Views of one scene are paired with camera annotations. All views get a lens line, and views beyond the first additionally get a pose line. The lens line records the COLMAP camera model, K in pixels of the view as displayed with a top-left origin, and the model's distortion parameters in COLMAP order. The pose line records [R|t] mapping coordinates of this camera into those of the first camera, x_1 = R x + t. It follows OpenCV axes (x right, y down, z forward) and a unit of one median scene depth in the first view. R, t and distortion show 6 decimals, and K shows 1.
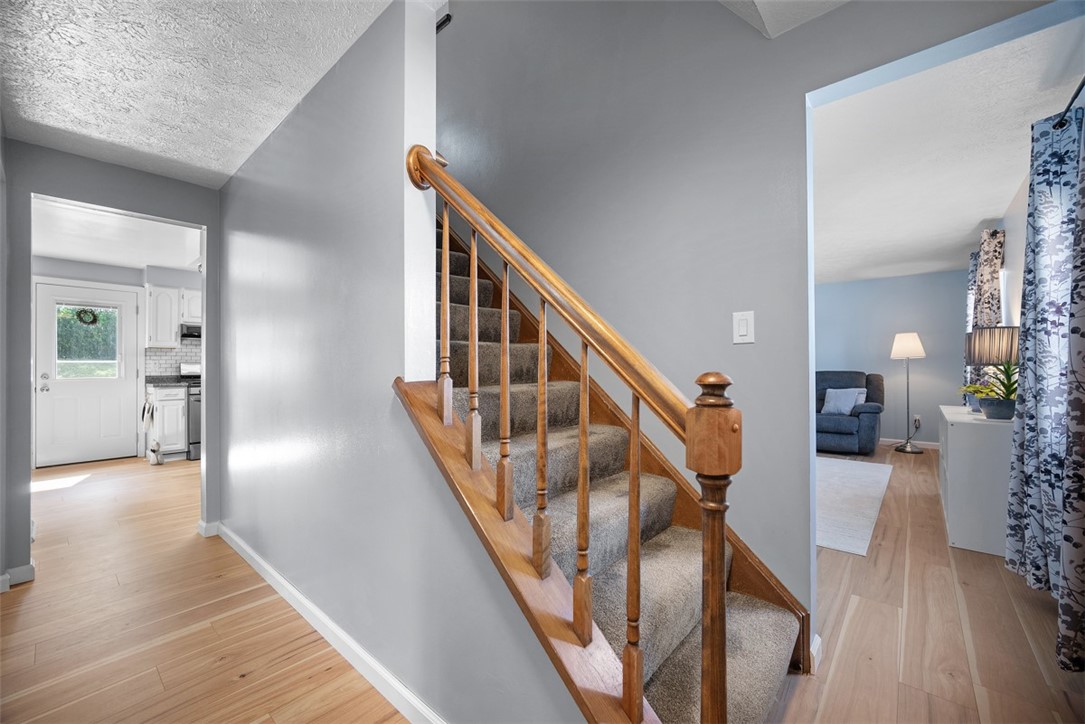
lens RADIAL K [[429.8, 0, 544.6], [0, 429.8, 364.0], [0, 0, 1]] dist [-0.006208, 0.002699]
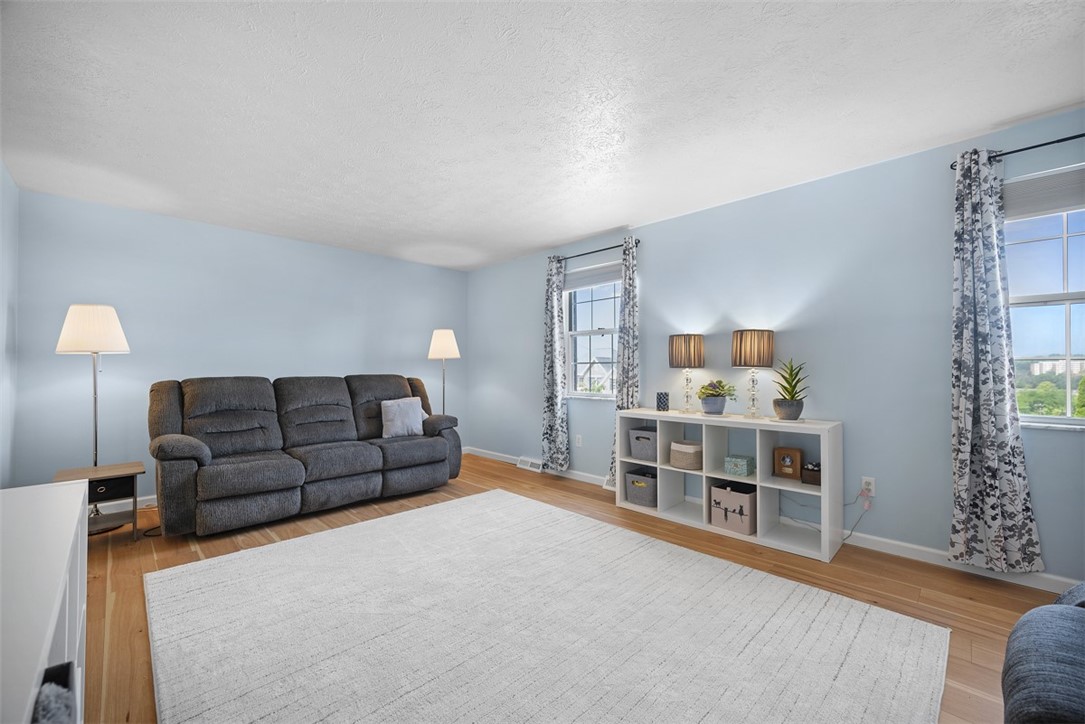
lens RADIAL K [[429.8, 0, 546.9], [0, 429.8, 366.9], [0, 0, 1]] dist [-0.006208, 0.002699]
pose [[0.068405, 0.011008, 0.997597, -0.010808], [-0.006343, 0.999924, -0.010599, 0.013529], [-0.997637, -0.005603, 0.068469, 1.103698]]
